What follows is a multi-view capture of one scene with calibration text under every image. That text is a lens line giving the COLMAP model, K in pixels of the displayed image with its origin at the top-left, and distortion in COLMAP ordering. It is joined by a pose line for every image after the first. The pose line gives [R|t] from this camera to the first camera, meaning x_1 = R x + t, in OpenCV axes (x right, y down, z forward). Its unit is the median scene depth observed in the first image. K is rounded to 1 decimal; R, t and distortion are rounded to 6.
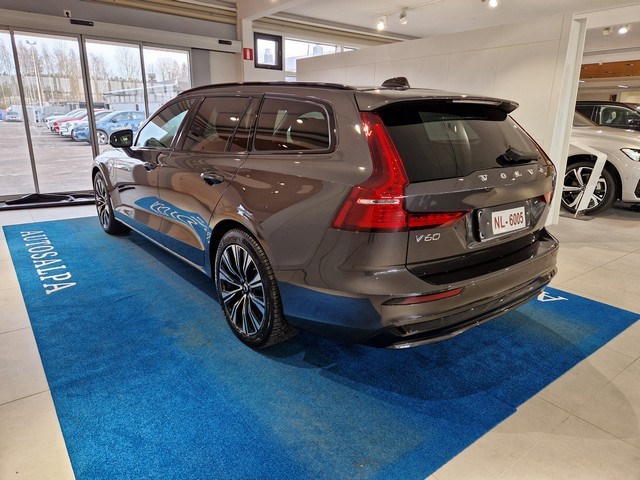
lens RADIAL K [[433.9, 0, 323.9], [0, 433.9, 234.2], [0, 0, 1]] dist [0.041427, -0.020483]
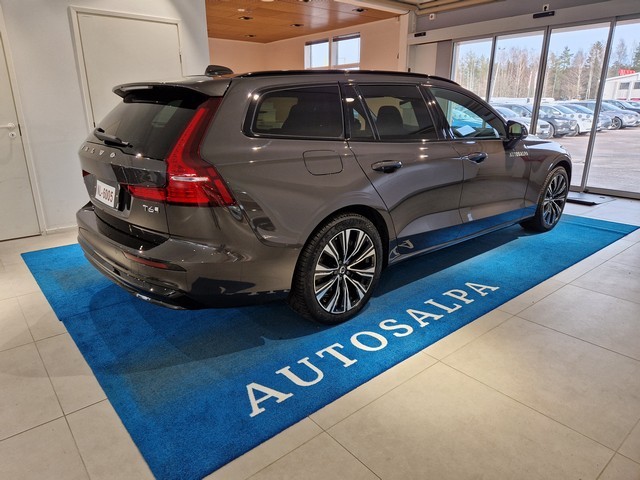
lens RADIAL K [[433.9, 0, 320.4], [0, 433.9, 239.9], [0, 0, 1]] dist [0.041427, -0.020483]
pose [[-0.038459, -0.334003, 0.941787, -1.360751], [0.258880, 0.906976, 0.332229, -0.358834], [-0.965144, 0.256586, 0.051585, 1.180284]]
